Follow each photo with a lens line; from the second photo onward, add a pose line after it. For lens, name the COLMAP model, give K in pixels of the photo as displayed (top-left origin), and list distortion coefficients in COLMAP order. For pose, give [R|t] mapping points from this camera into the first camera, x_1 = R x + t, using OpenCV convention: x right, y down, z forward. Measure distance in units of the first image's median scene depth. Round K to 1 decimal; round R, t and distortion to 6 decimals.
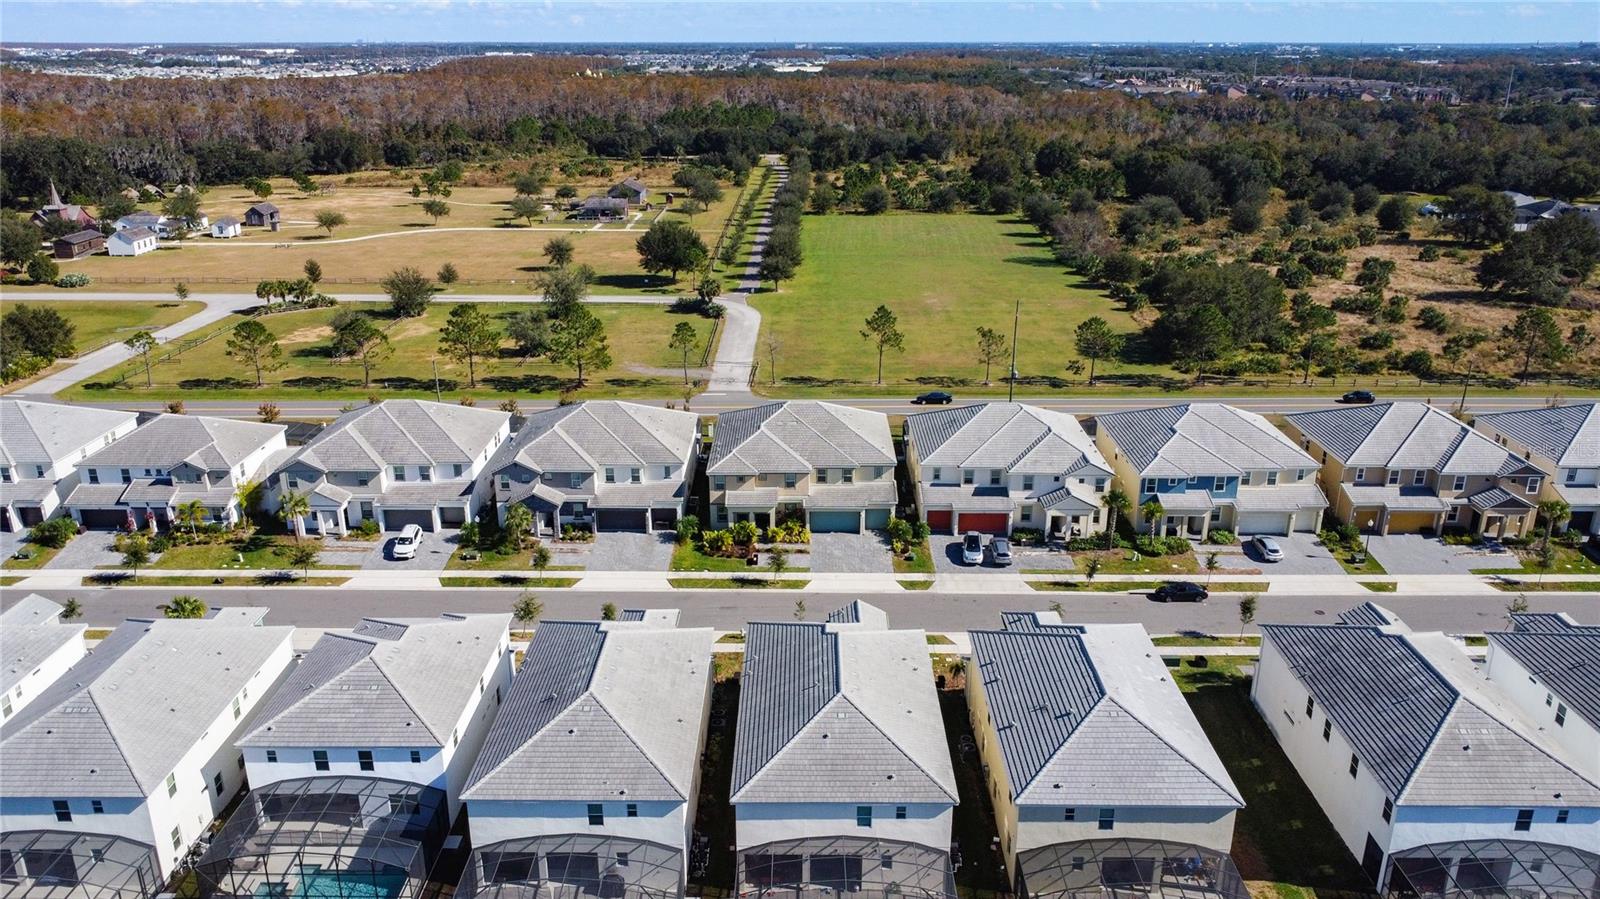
lens RADIAL K [[1163.7, 0, 798.4], [0, 1163.7, 449.9], [0, 0, 1]] dist [0.003988, -0.015120]
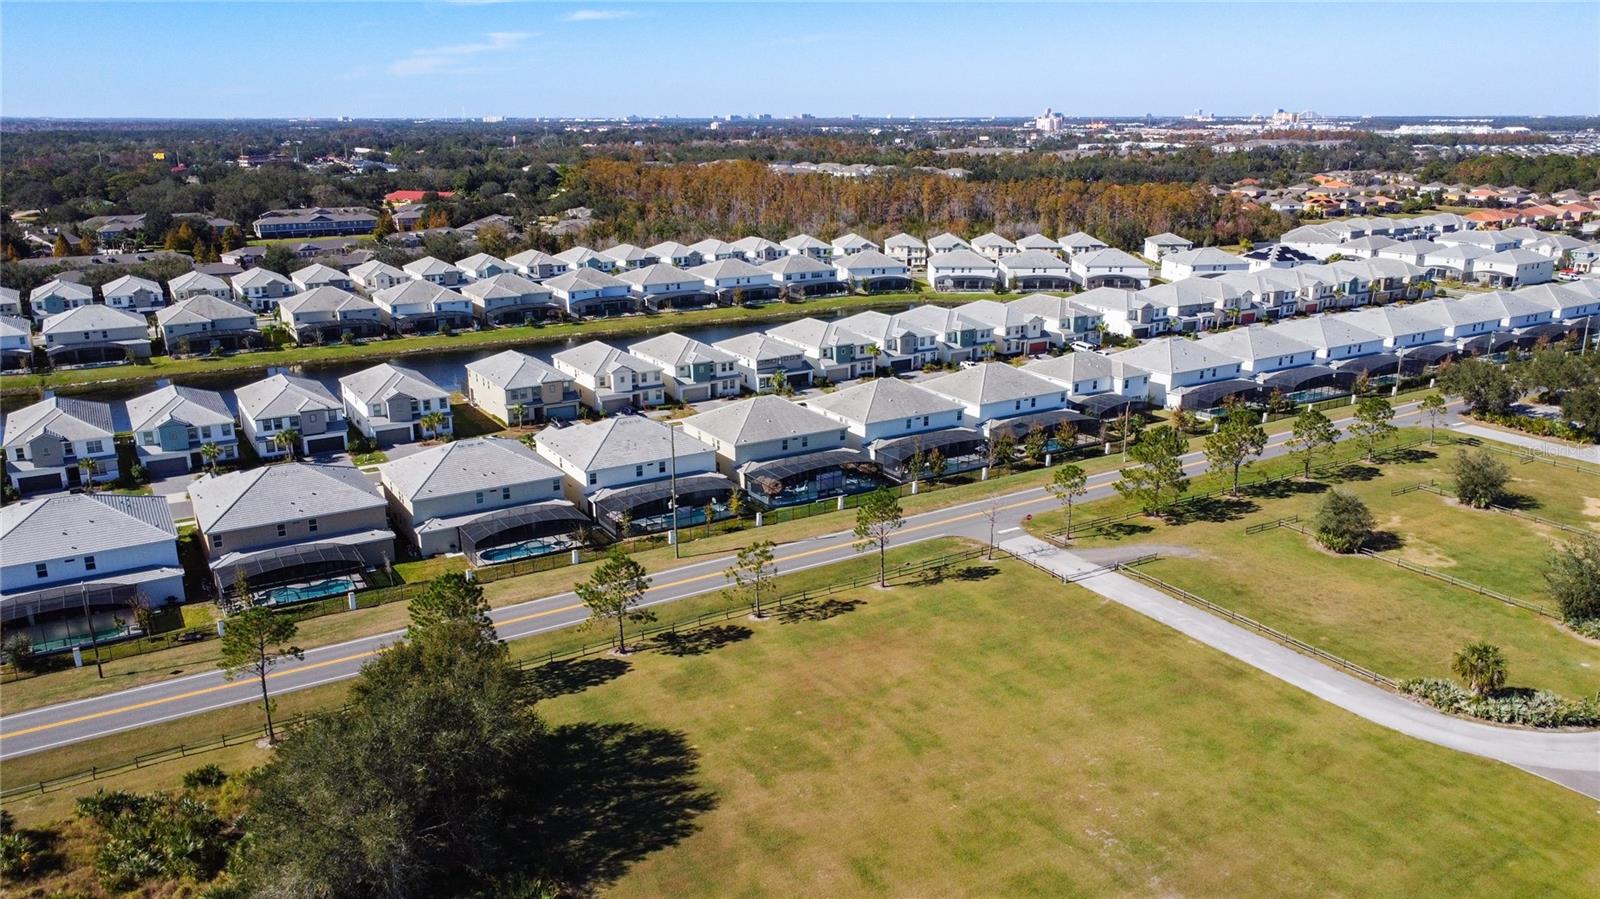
lens RADIAL K [[1158.6, 0, 800.0], [0, 1158.6, 449.5], [0, 0, 1]] dist [0.017225, -0.005544]
pose [[-0.846285, 0.149862, -0.511218, 0.697224], [-0.174663, 0.828520, 0.532021, -0.748314], [0.503284, 0.539533, -0.674989, 2.057318]]
